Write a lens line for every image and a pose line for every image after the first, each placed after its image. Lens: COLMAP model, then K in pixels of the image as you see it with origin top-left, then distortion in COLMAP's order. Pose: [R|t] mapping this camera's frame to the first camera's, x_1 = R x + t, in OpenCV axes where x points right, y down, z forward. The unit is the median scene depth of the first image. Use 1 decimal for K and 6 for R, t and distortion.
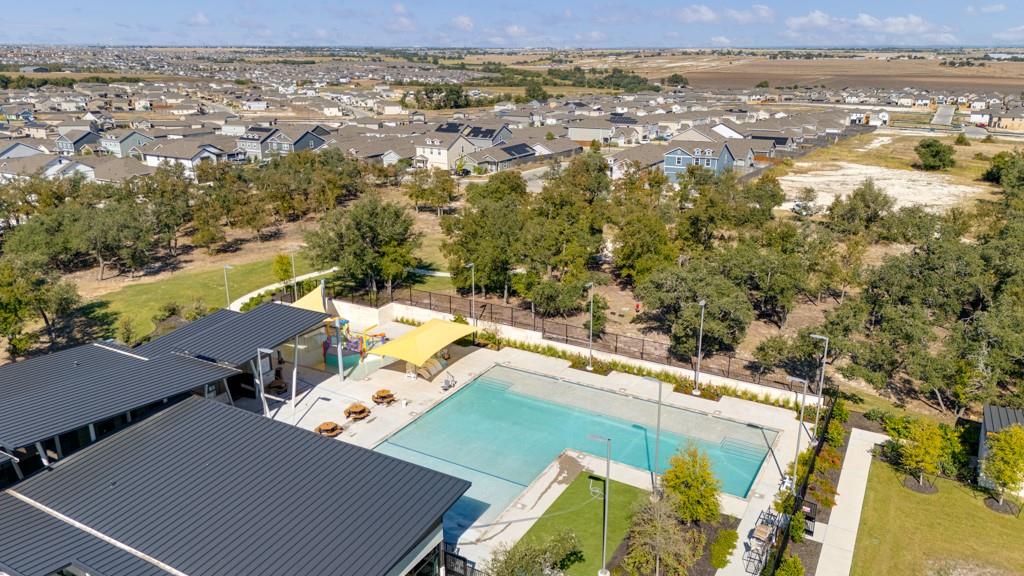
lens RADIAL K [[747.9, 0, 512.0], [0, 747.9, 288.0], [0, 0, 1]] dist [0.102262, -0.116265]
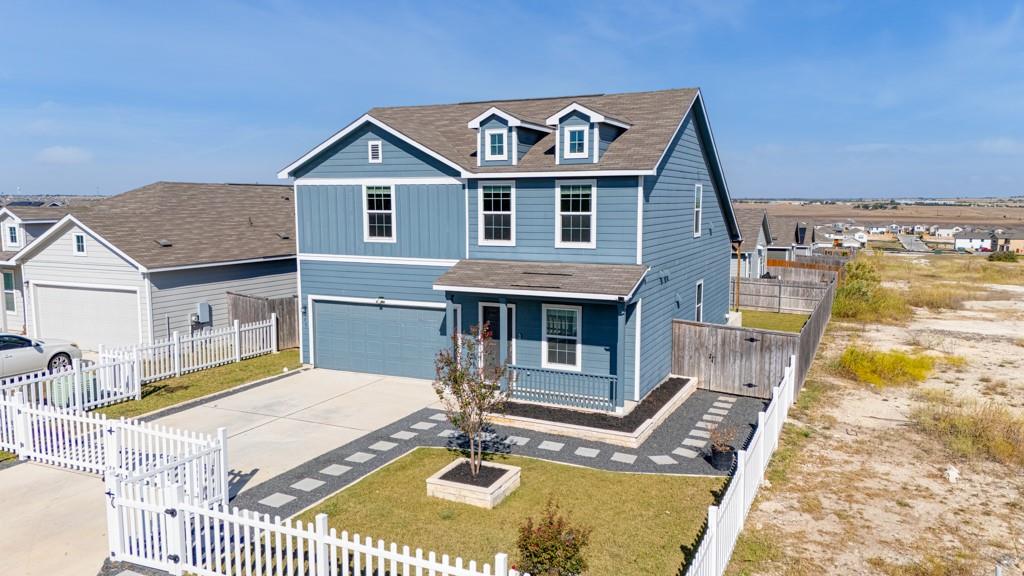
lens RADIAL K [[747.9, 0, 512.0], [0, 747.9, 288.0], [0, 0, 1]] dist [0.102262, -0.116265]
pose [[0.996012, -0.009106, 0.088758, 0.061529], [0.025729, 0.981834, -0.187987, -0.033922], [-0.085434, 0.189521, 0.978153, 0.227842]]
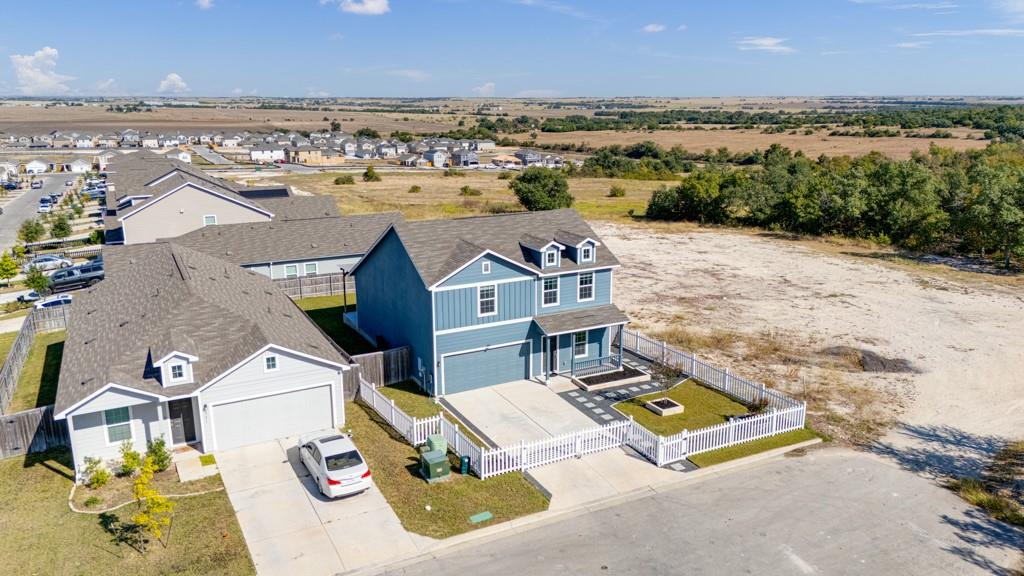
lens RADIAL K [[747.9, 0, 512.0], [0, 747.9, 288.0], [0, 0, 1]] dist [0.102262, -0.116265]
pose [[0.538584, -0.208073, 0.816476, 0.006761], [0.258079, 0.963191, 0.075222, -0.049888], [-0.802074, 0.170202, 0.572458, 0.224441]]
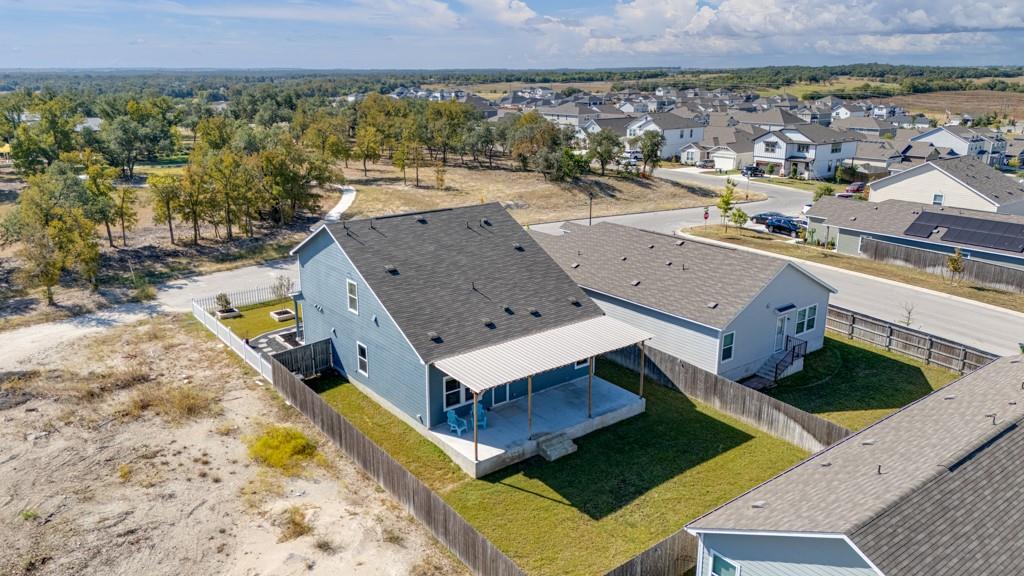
lens RADIAL K [[747.9, 0, 512.0], [0, 747.9, 288.0], [0, 0, 1]] dist [0.102262, -0.116265]
pose [[-0.374130, 0.262984, -0.889306, 0.128593], [-0.282684, 0.880972, 0.379445, -0.075357], [0.883242, 0.393355, -0.255256, 0.295551]]
